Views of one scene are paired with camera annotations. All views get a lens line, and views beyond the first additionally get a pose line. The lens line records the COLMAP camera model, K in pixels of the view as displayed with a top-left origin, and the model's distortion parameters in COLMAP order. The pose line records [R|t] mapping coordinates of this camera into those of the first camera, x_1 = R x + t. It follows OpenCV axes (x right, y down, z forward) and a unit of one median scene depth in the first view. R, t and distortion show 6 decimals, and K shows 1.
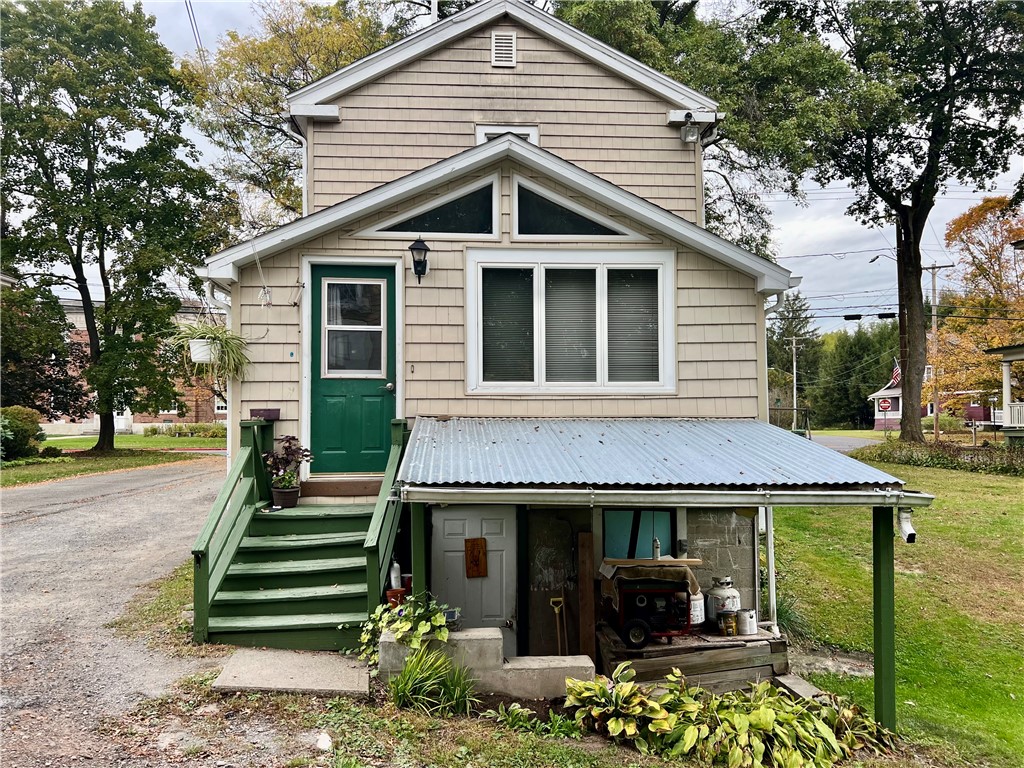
lens RADIAL K [[772.6, 0, 516.3], [0, 772.6, 391.7], [0, 0, 1]] dist [0.055839, -0.032859]
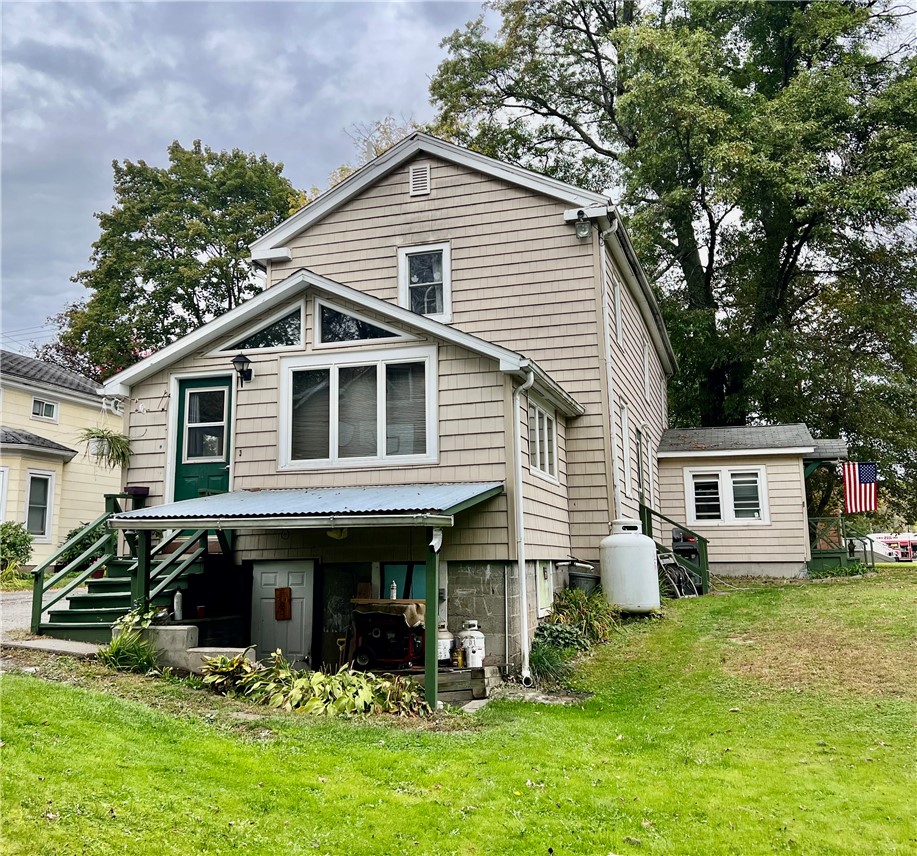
lens RADIAL K [[959.7, 0, 442.3], [0, 959.7, 384.6], [0, 0, 1]] dist [0.145782, 0.000000]
pose [[0.929123, -0.075500, -0.361982, 0.759613], [0.020459, 0.987930, -0.153543, 0.110547], [0.369205, 0.135254, 0.919453, -0.369748]]
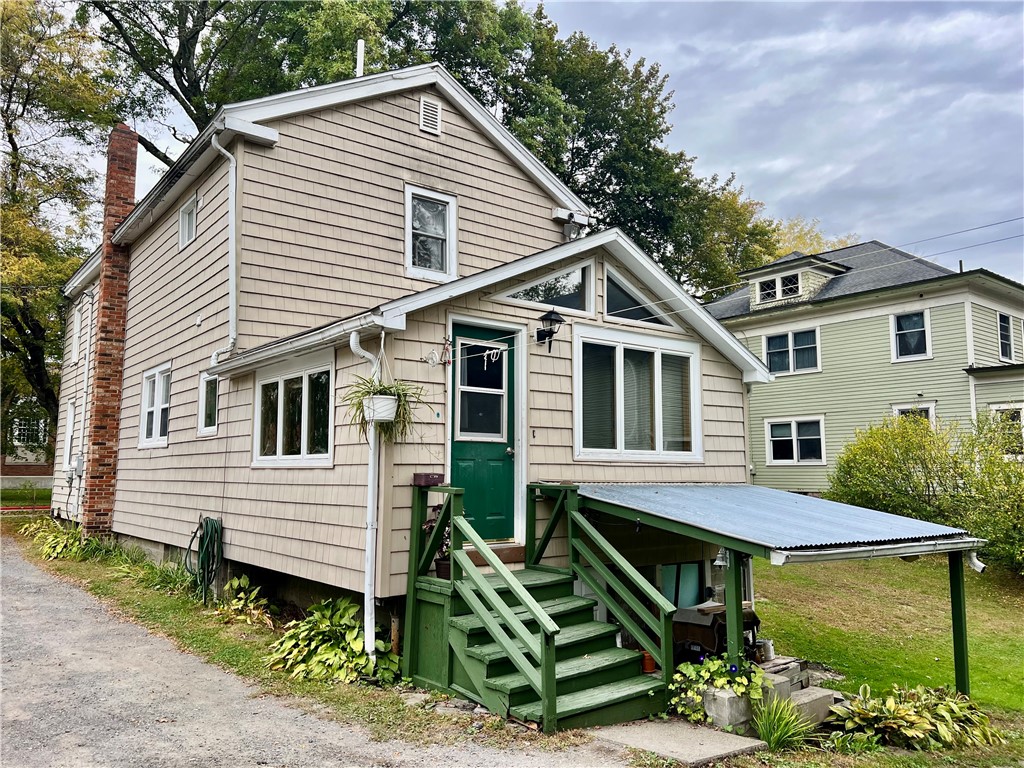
lens RADIAL K [[772.6, 0, 508.2], [0, 772.6, 390.3], [0, 0, 1]] dist [0.055839, -0.032859]
pose [[0.827337, 0.066768, 0.557723, -0.720433], [-0.028136, 0.996590, -0.077569, -0.007350], [-0.561000, 0.048484, 0.826395, 0.176828]]
